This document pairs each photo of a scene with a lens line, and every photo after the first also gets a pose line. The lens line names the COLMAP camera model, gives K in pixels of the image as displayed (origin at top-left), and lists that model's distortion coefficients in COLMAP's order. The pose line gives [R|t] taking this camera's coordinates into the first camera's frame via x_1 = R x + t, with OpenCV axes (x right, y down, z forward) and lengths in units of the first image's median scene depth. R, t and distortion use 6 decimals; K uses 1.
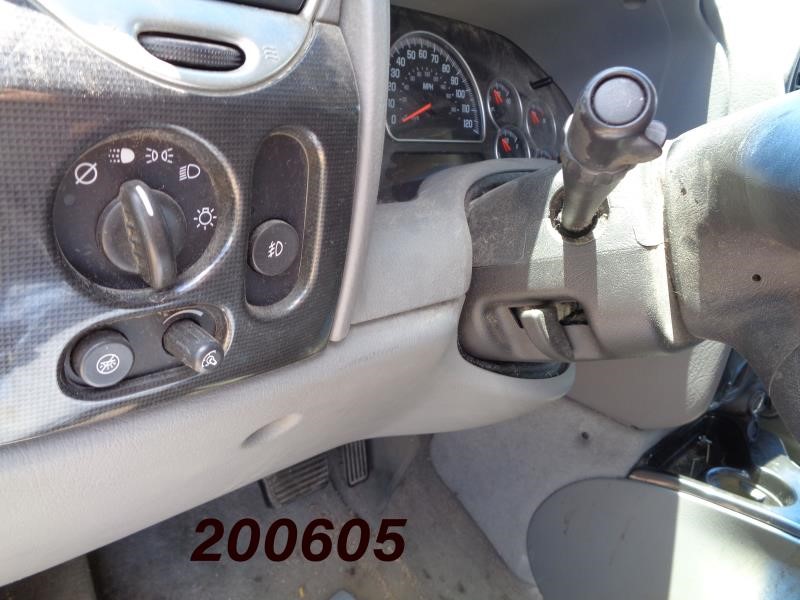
lens RADIAL K [[613.7, 0, 400.2], [0, 613.7, 297.4], [0, 0, 1]] dist [0.002850, 0.006305]
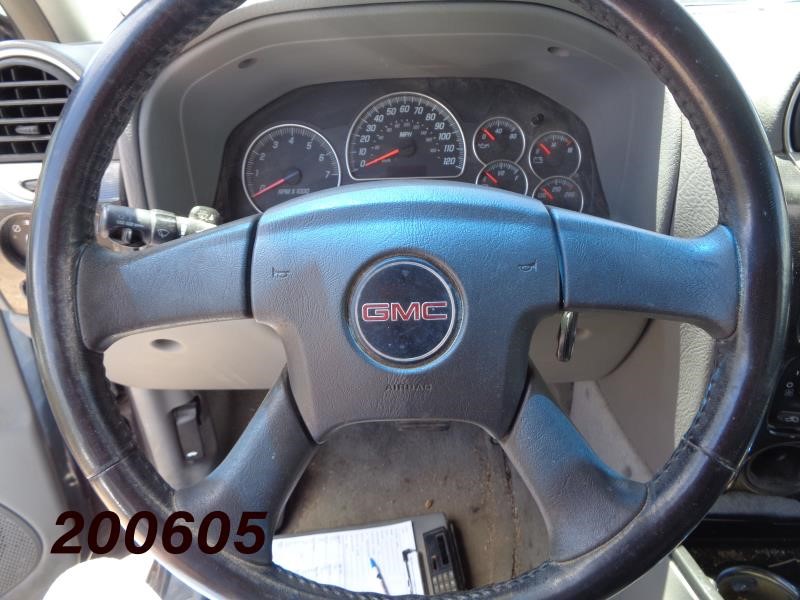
lens RADIAL K [[613.7, 0, 404.6], [0, 613.7, 297.4], [0, 0, 1]] dist [0.002850, 0.006305]
pose [[0.683972, 0.195882, -0.702718, 0.997083], [-0.133691, 0.980619, 0.143222, -0.192030], [0.717153, -0.004013, 0.696904, 0.107586]]
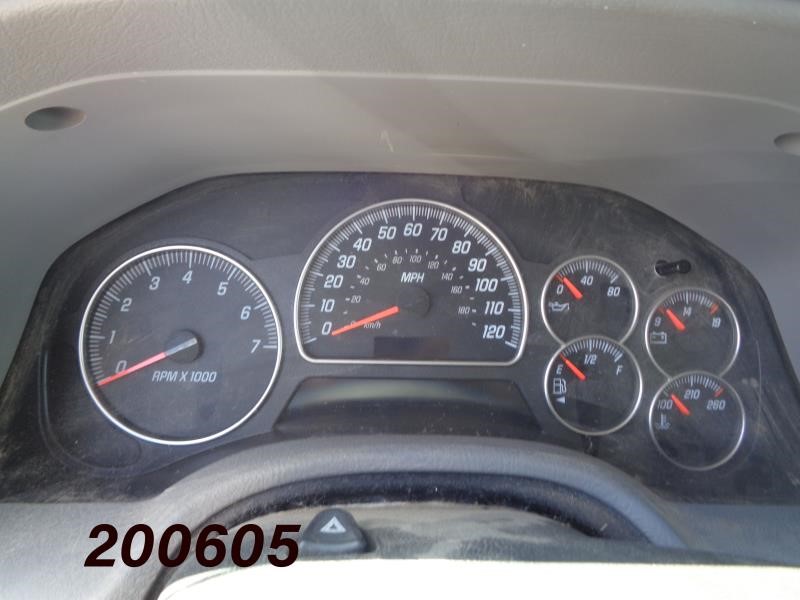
lens RADIAL K [[613.7, 0, 398.7], [0, 613.7, 299.6], [0, 0, 1]] dist [0.002850, 0.006305]
pose [[0.737611, 0.140673, -0.660409, 0.471723], [-0.181533, 0.983362, 0.006710, -0.318703], [0.650365, 0.114936, 0.750876, 0.490190]]
